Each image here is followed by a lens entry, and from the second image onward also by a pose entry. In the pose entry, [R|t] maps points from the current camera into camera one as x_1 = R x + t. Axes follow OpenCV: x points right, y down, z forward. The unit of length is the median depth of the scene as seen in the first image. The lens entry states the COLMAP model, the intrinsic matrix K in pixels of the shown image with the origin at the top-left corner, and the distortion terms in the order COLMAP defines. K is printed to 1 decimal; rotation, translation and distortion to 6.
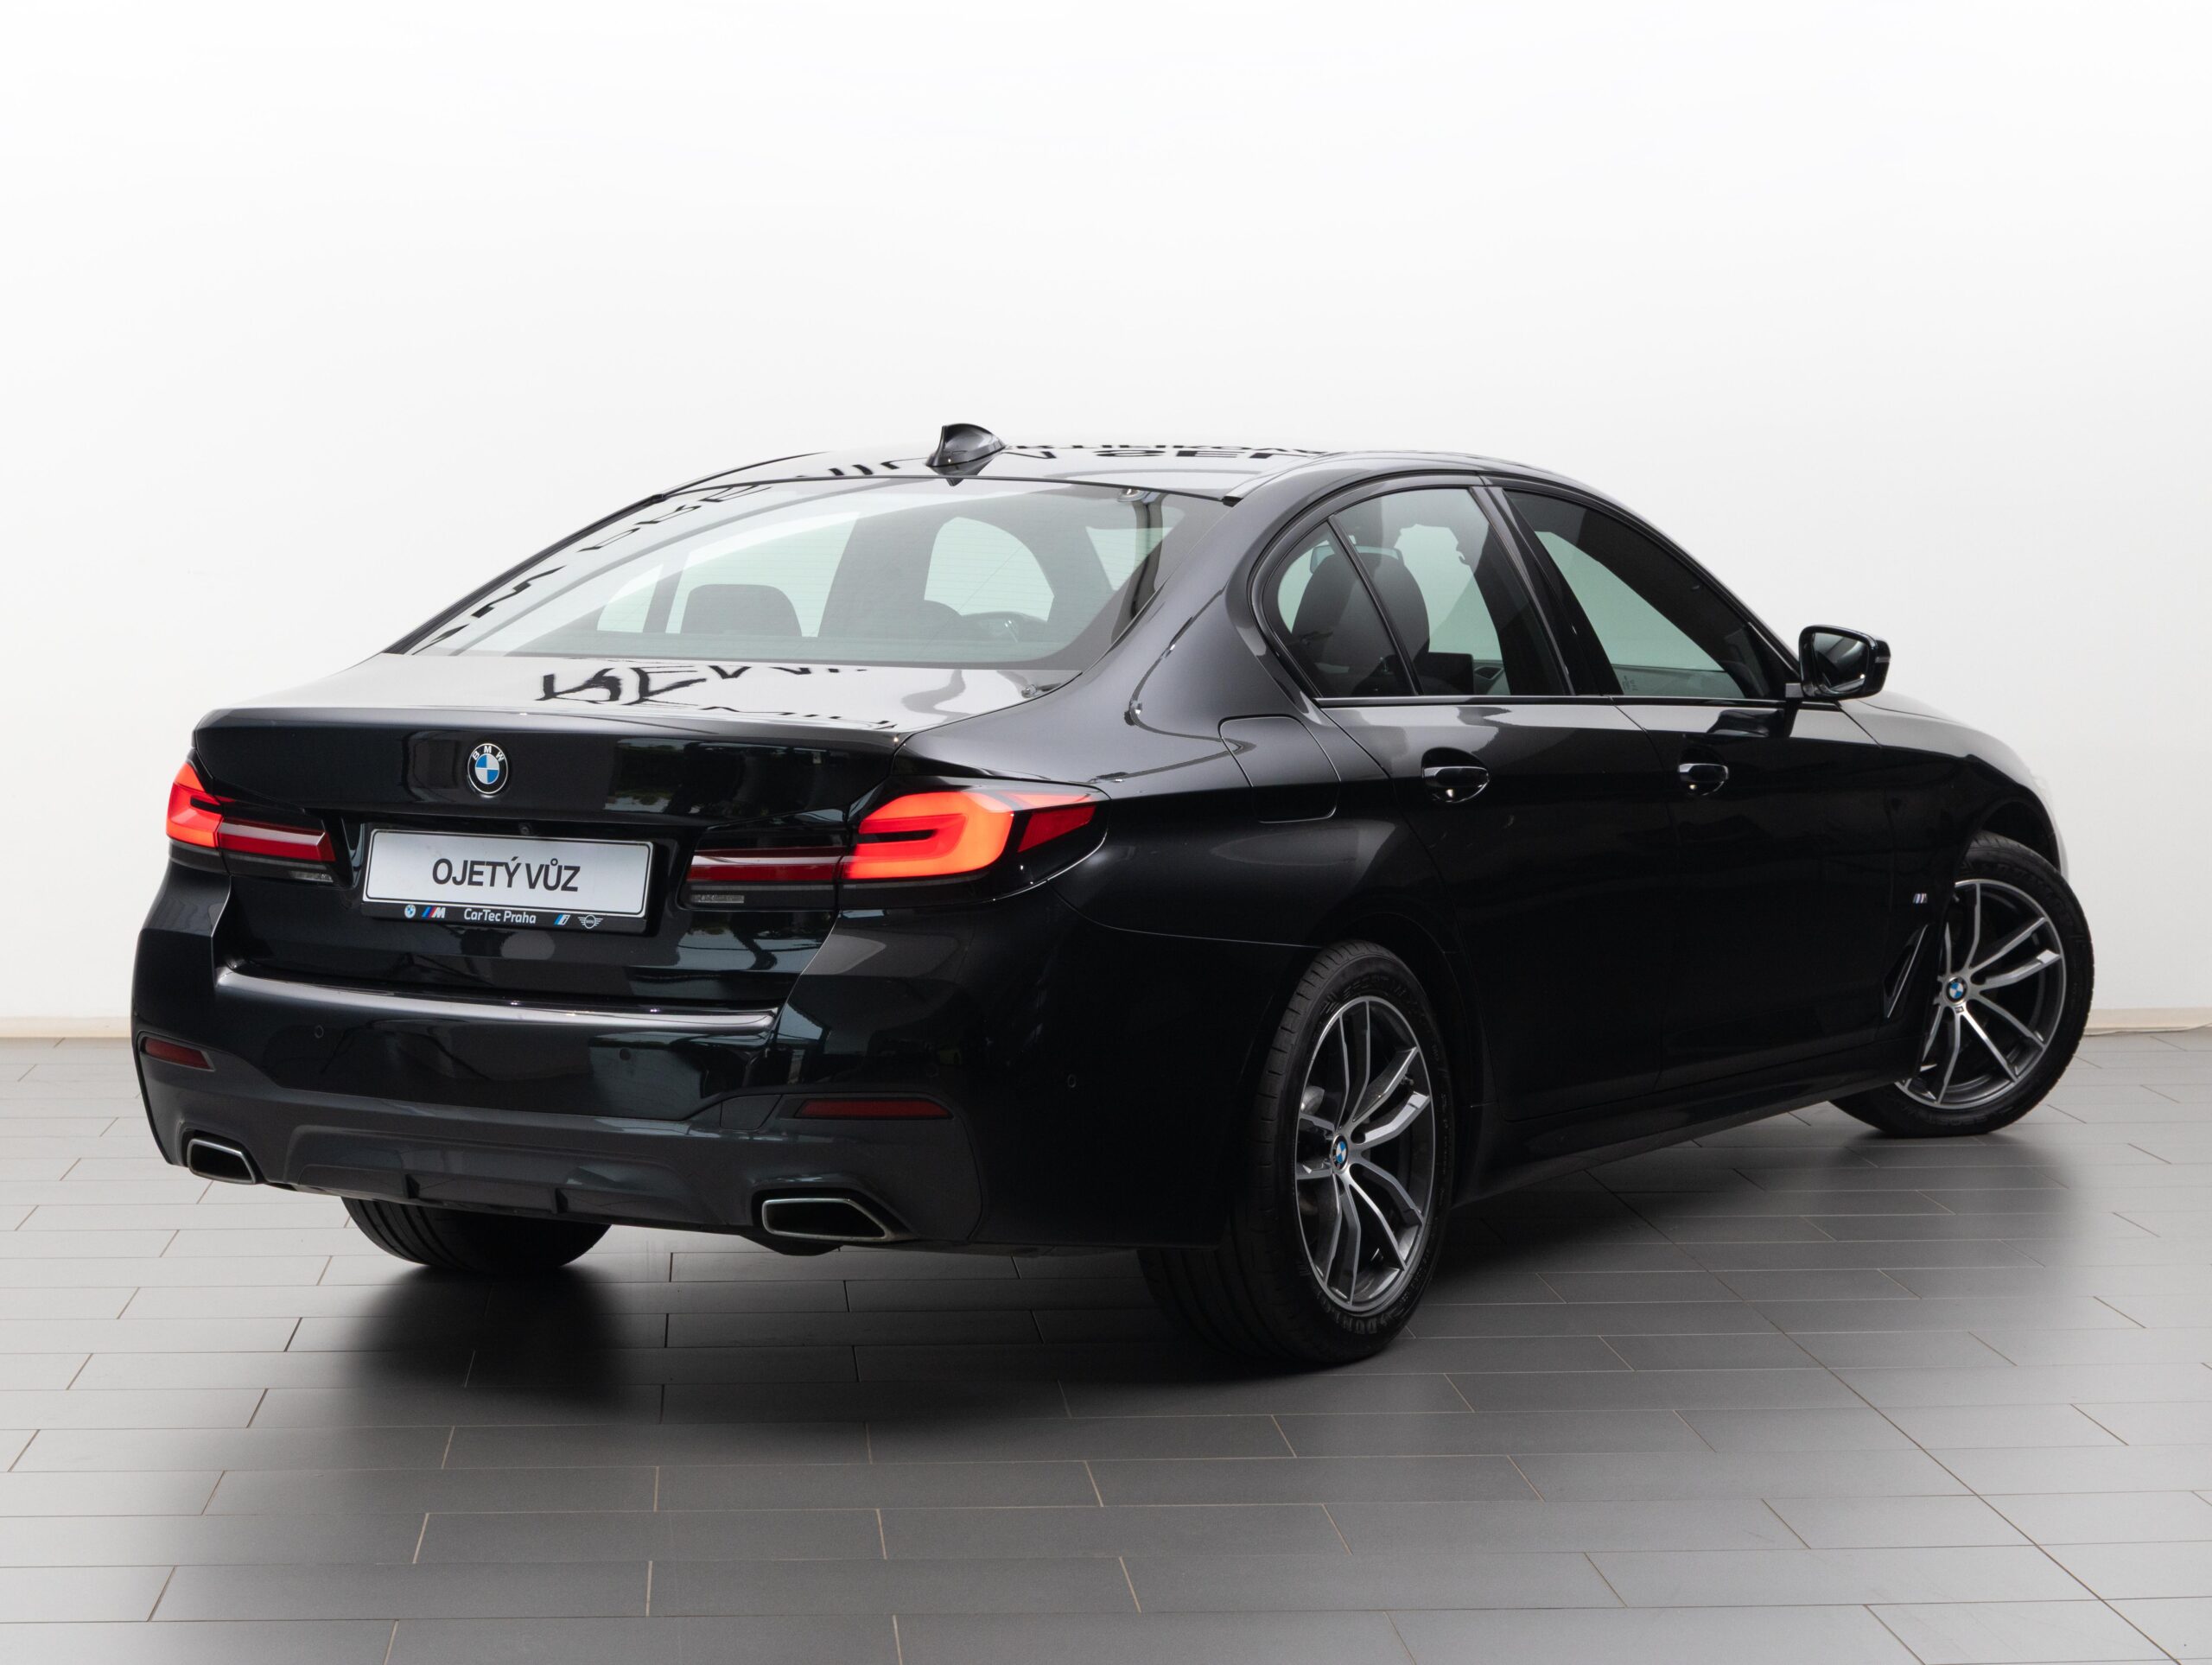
lens RADIAL K [[4667.0, 0, 1107.6], [0, 4667.0, 830.9], [0, 0, 1]] dist [-0.034449, 0.000000]
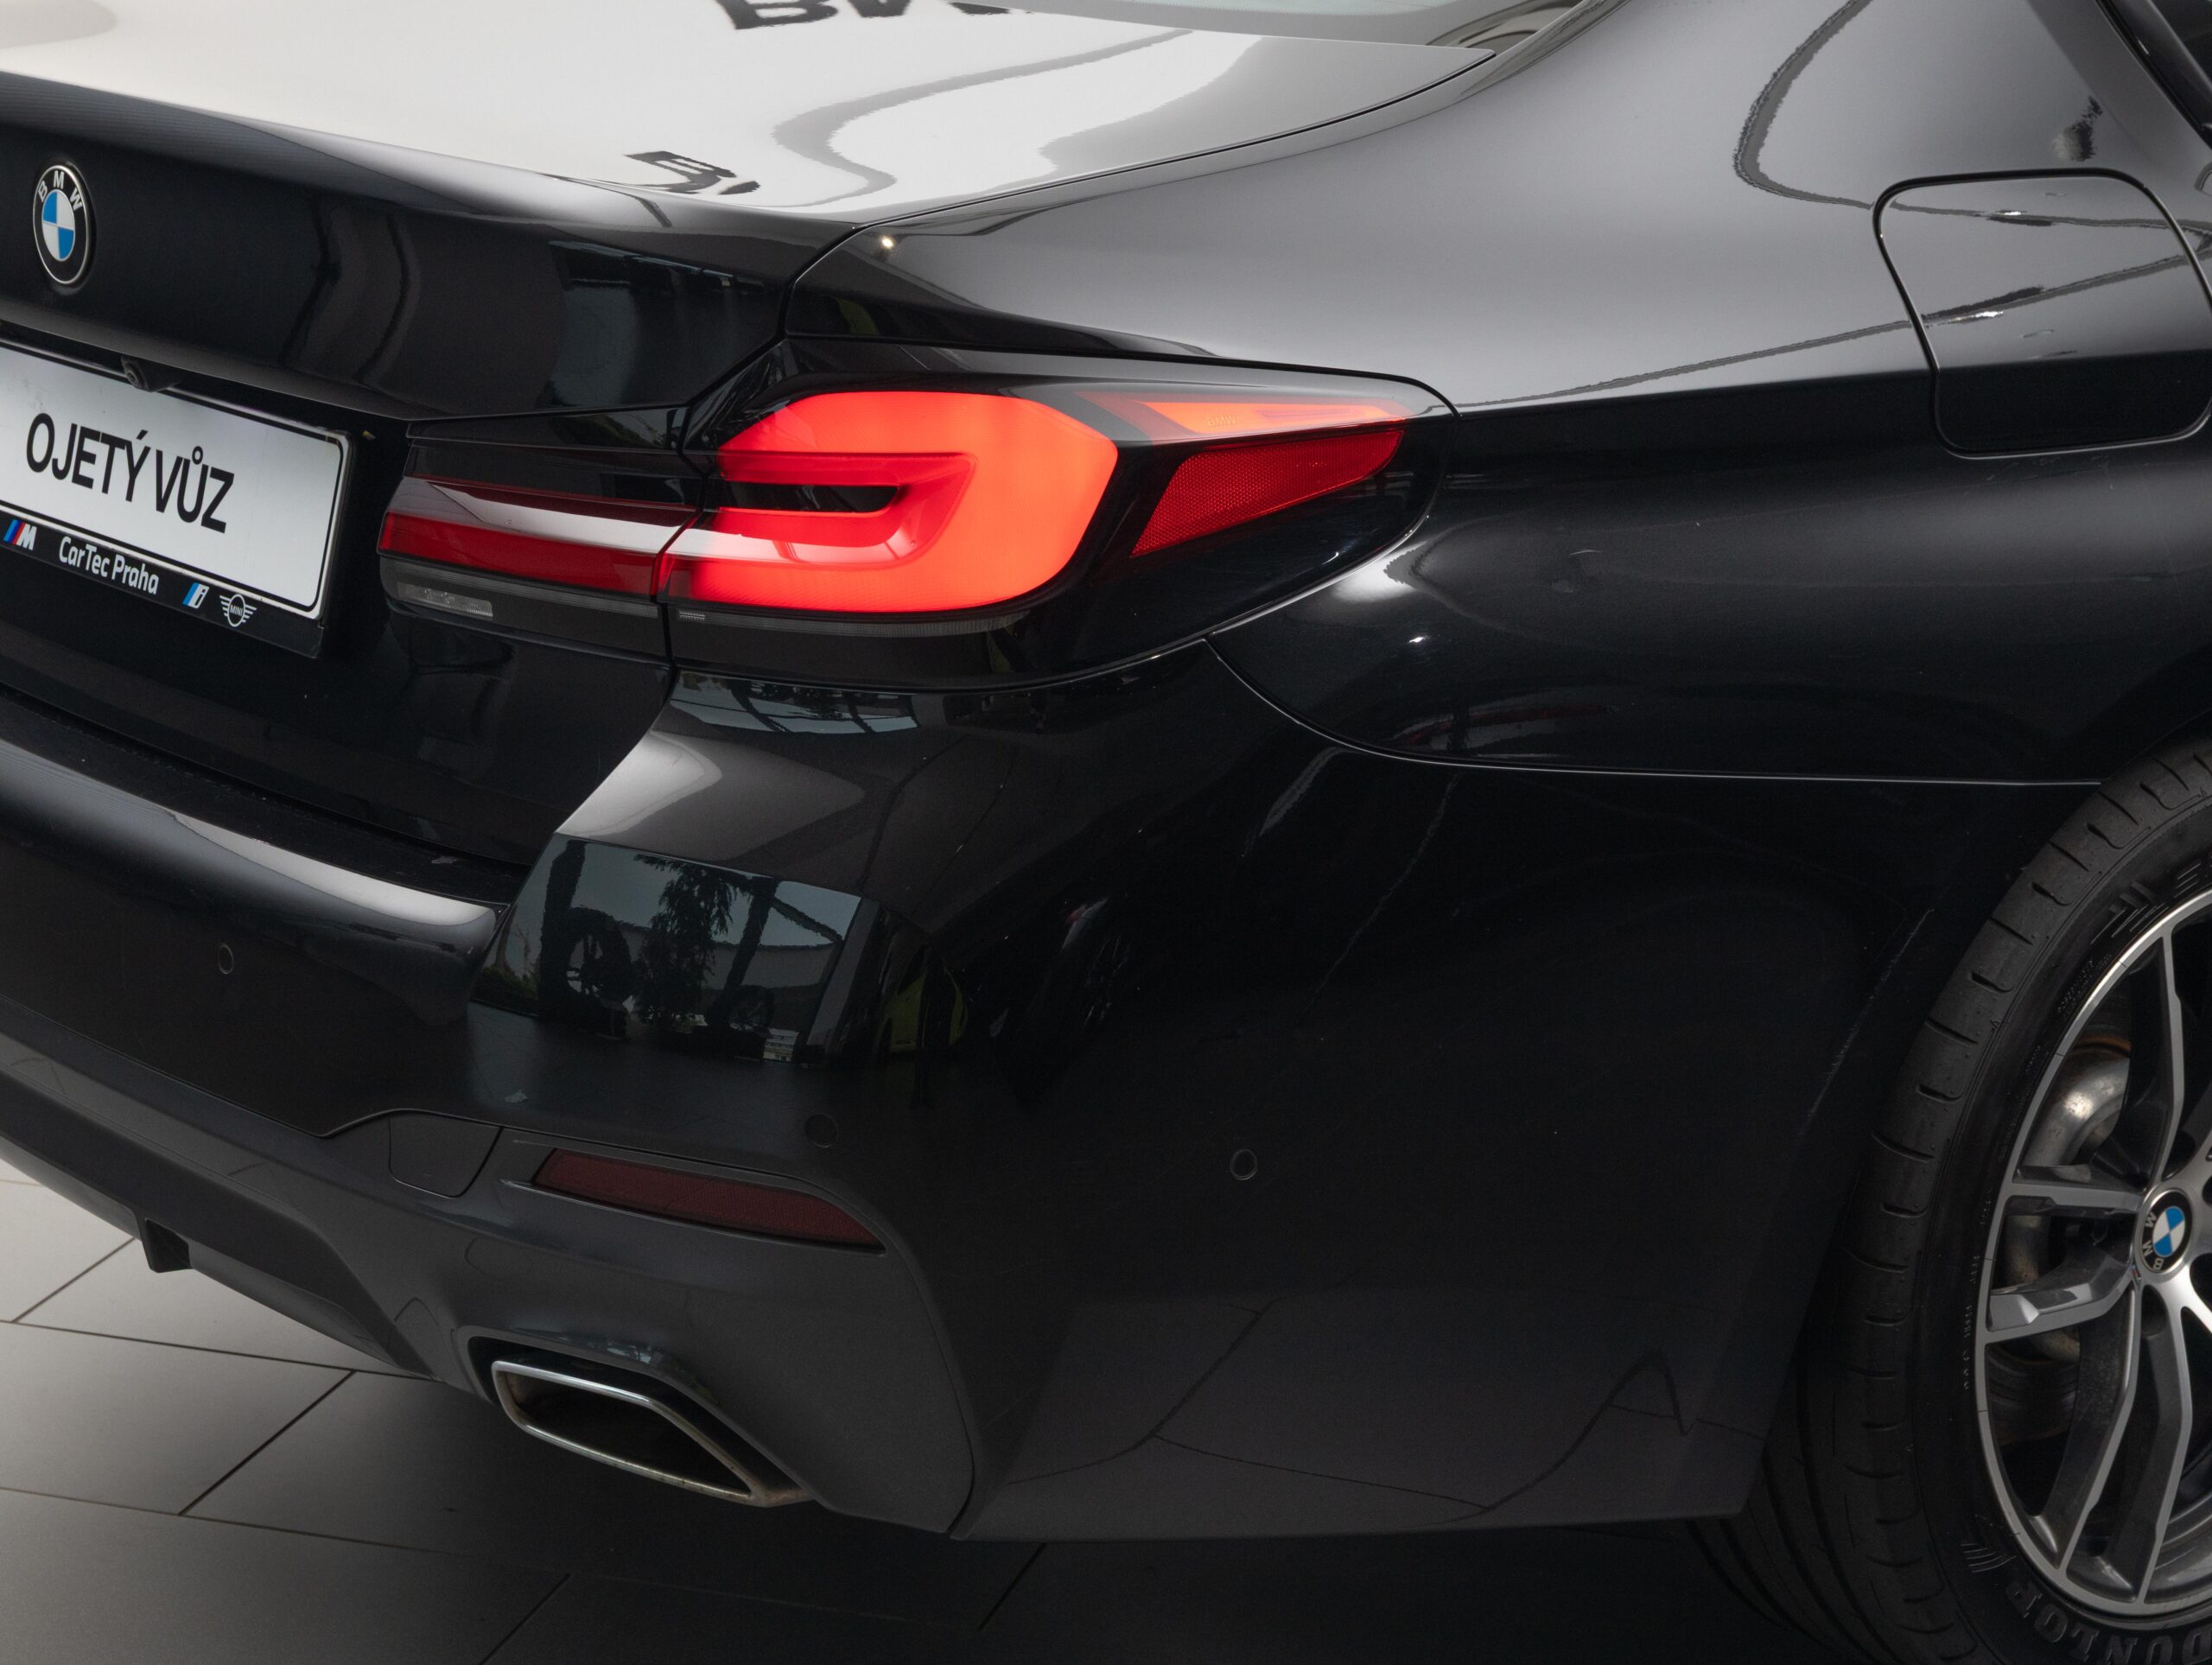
lens RADIAL K [[4667.0, 0, 1106.1], [0, 4667.0, 831.3], [0, 0, 1]] dist [-0.034449, 0.000000]
pose [[0.935040, 0.108622, -0.337492, 0.104906], [-0.046965, 0.981470, 0.185769, -0.042113], [0.351417, -0.157851, 0.922816, 0.628211]]
